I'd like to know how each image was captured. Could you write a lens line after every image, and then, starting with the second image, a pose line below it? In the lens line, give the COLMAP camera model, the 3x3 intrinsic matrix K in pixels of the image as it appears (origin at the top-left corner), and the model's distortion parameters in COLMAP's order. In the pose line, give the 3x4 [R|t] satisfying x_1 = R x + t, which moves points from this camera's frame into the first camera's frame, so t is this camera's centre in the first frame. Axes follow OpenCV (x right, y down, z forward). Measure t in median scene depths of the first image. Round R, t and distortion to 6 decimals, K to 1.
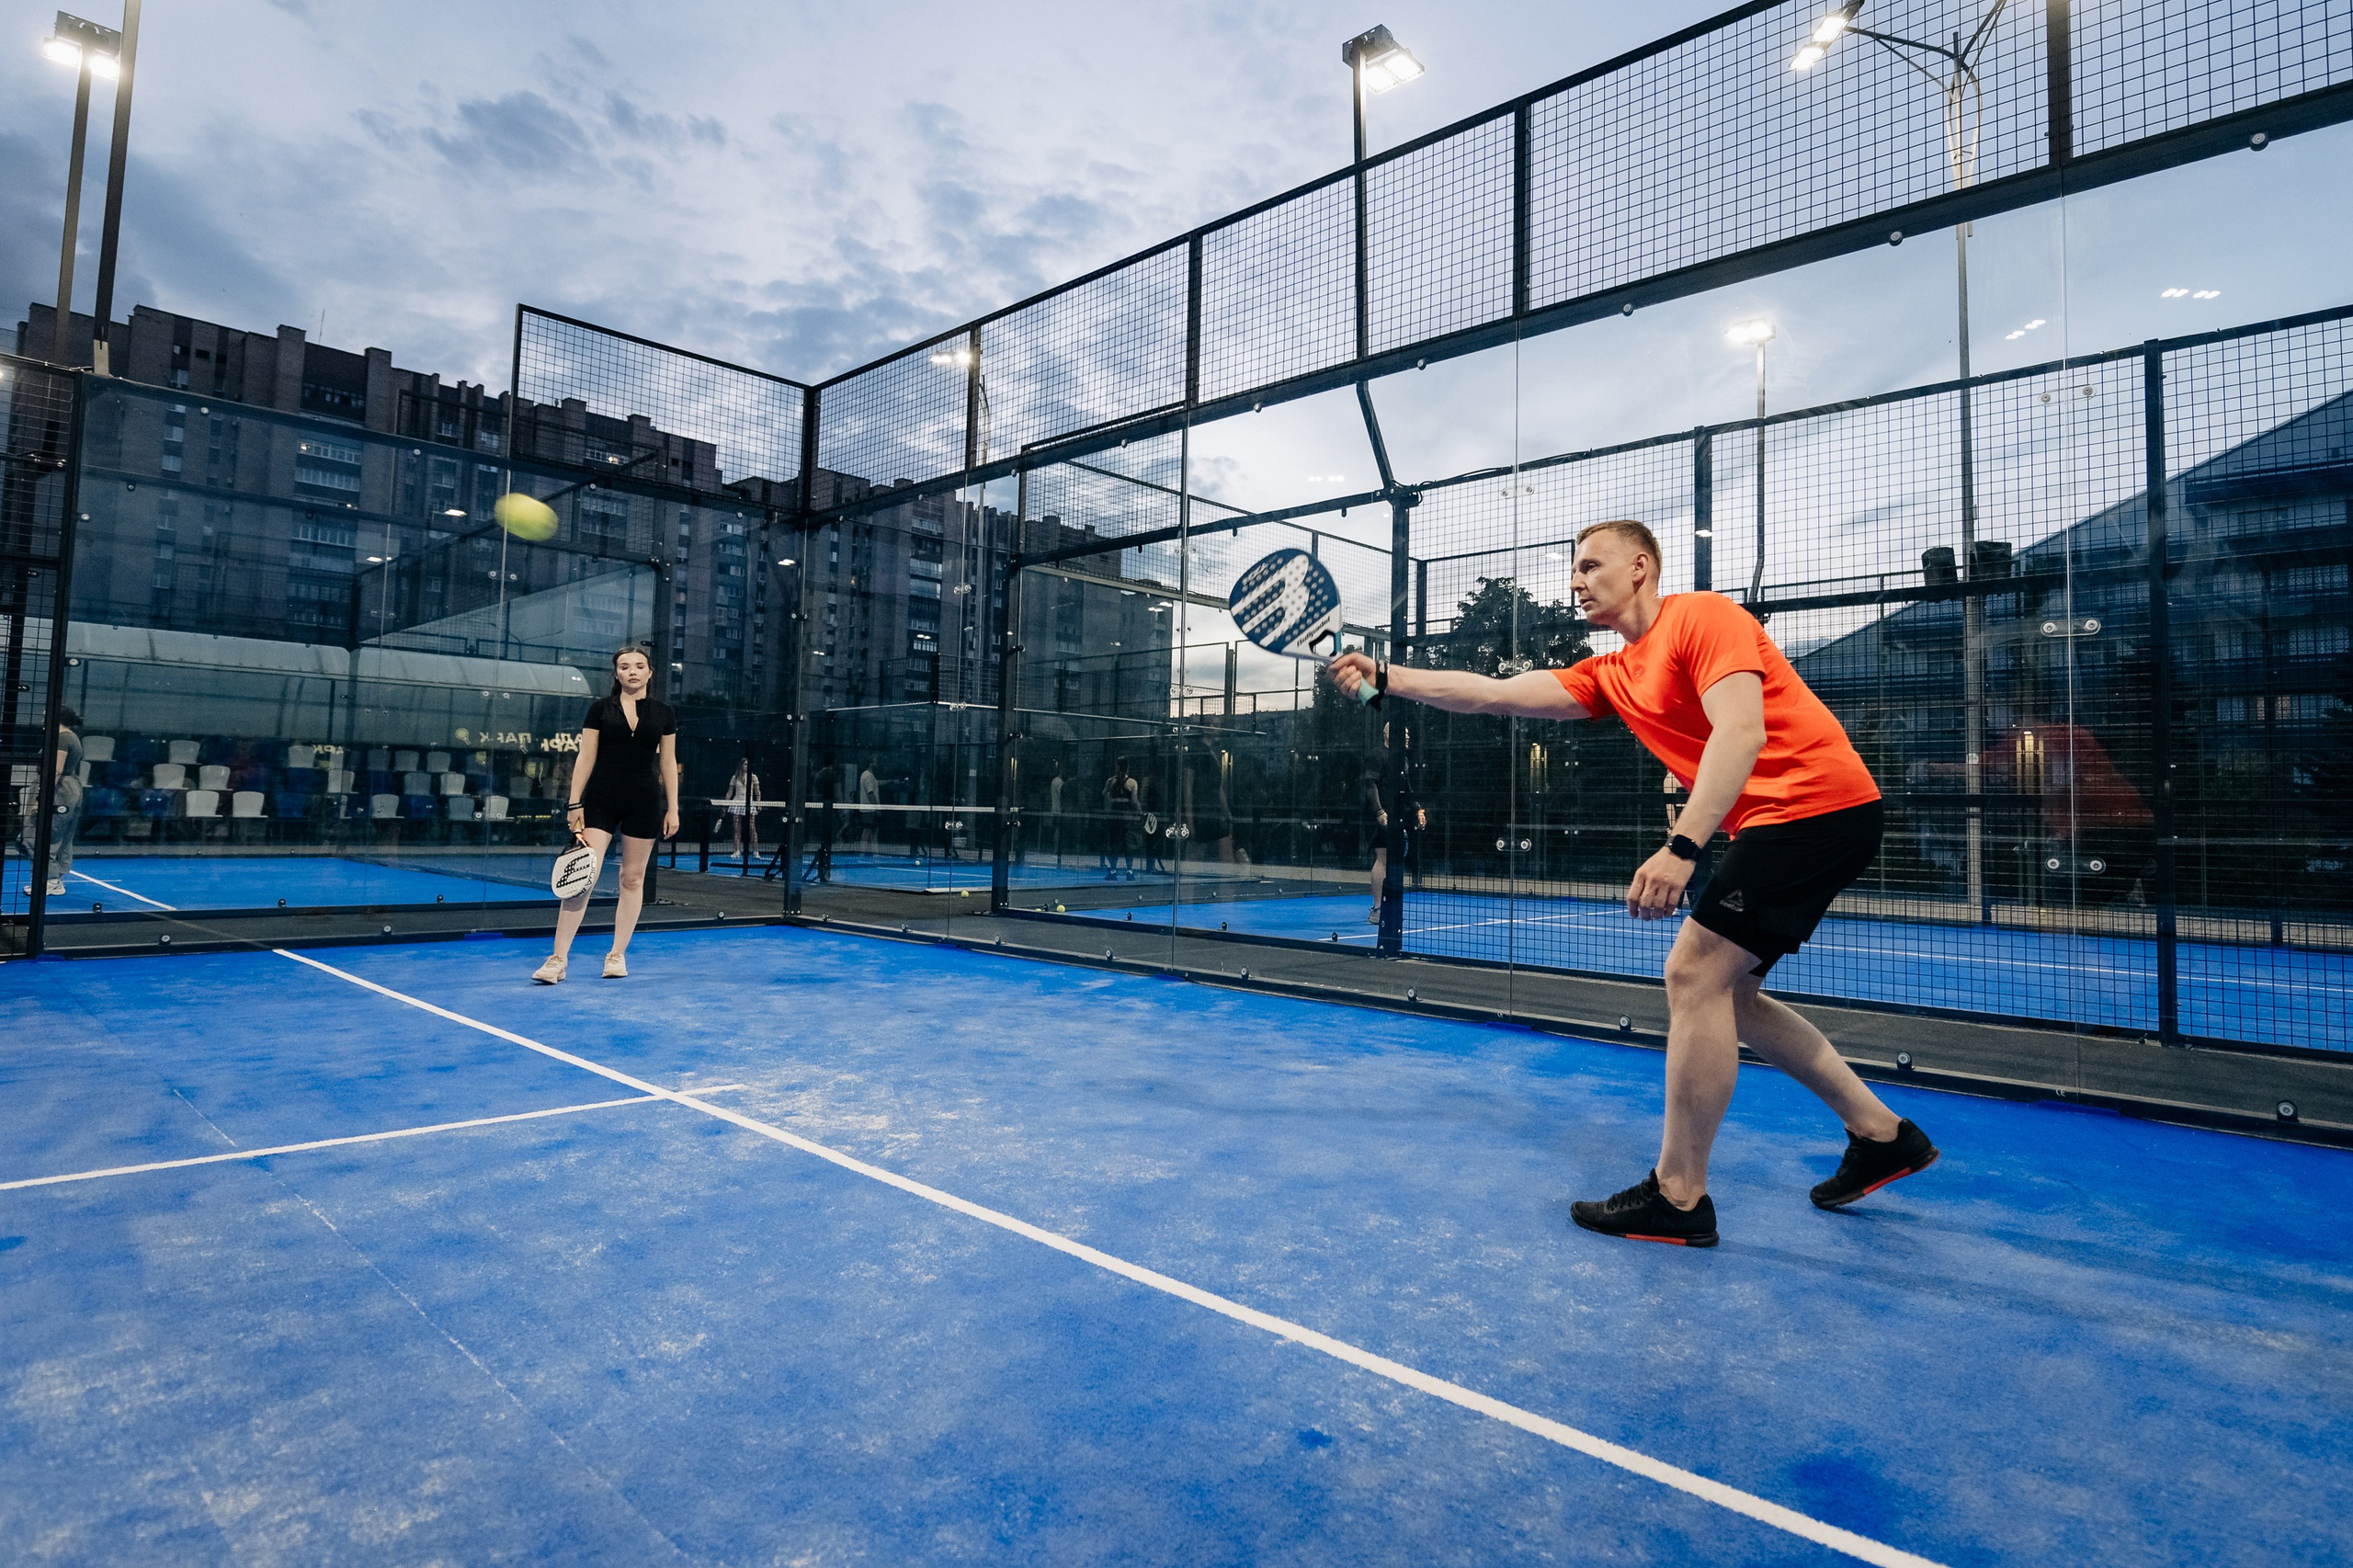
lens RADIAL K [[1027.4, 0, 1176.3], [0, 1027.4, 745.1], [0, 0, 1]] dist [0.002427, 0.000349]
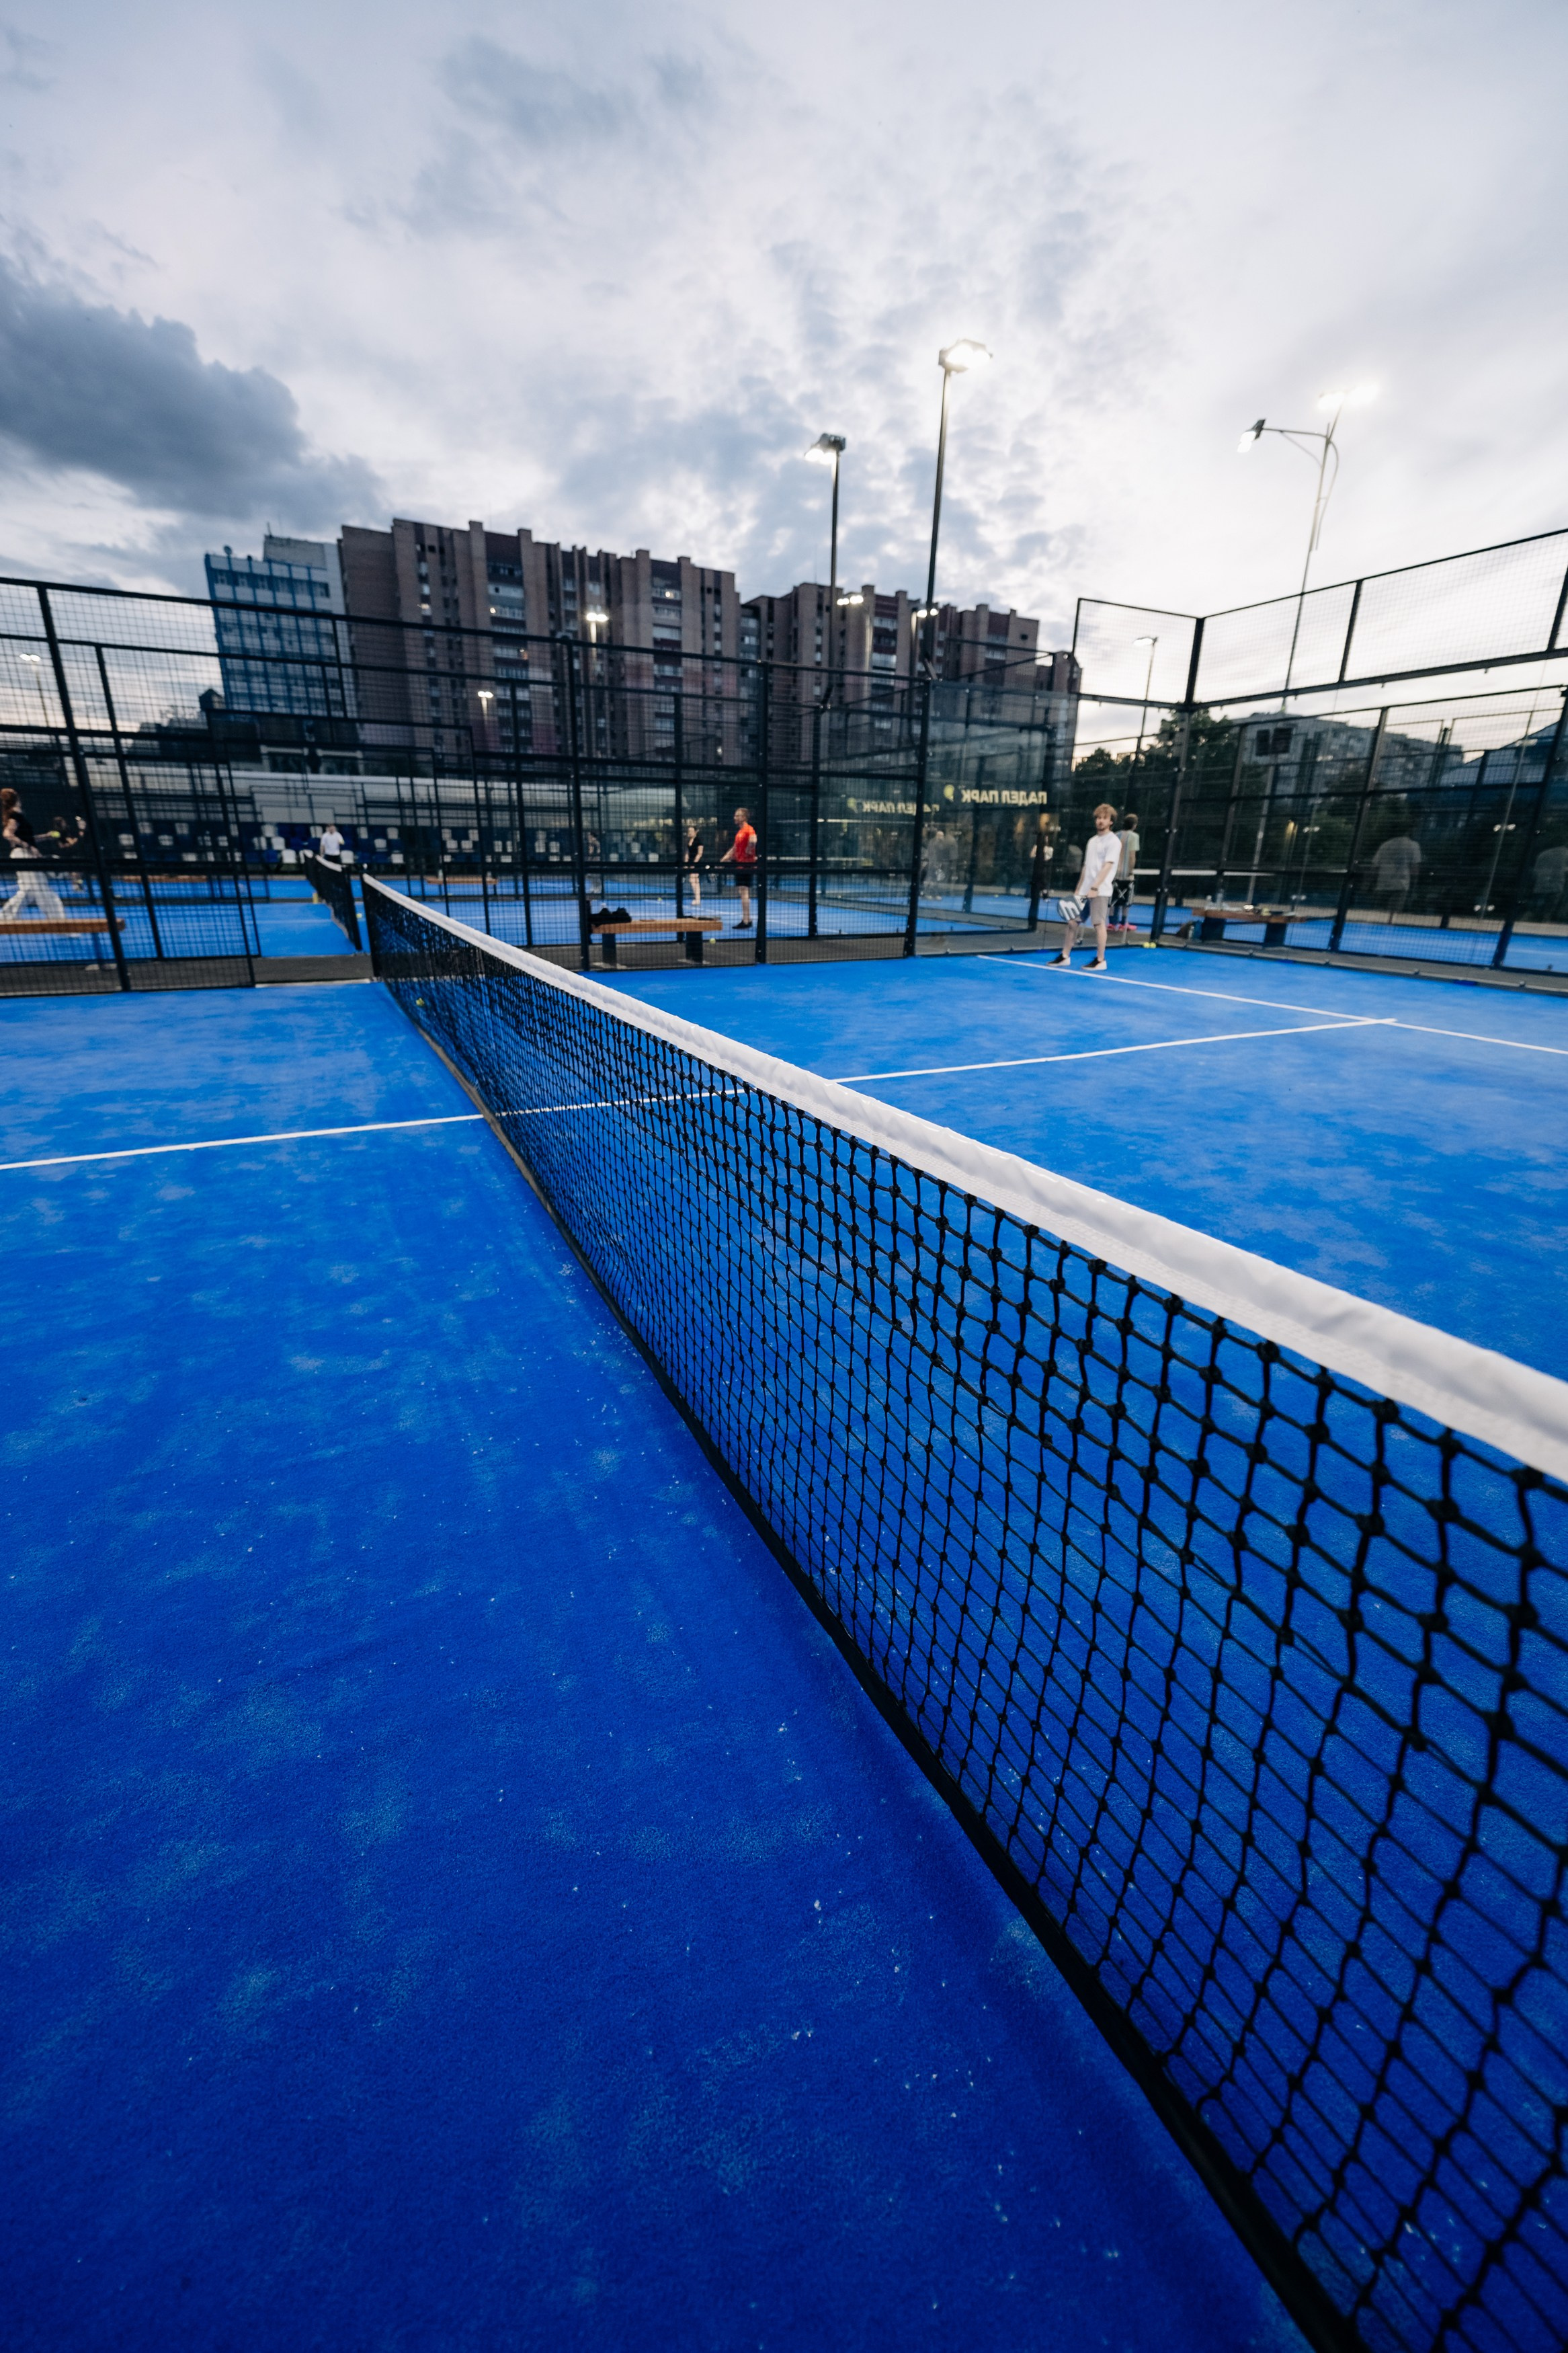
lens RADIAL K [[1027.3, 0, 784.0], [0, 1027.3, 1176.5], [0, 0, 1]] dist [0.002427, 0.000349]
pose [[0.925361, 0.109620, -0.362893, 0.208104], [0.030345, 0.932787, 0.359149, -0.038372], [0.377871, -0.343354, 0.859838, -0.450776]]
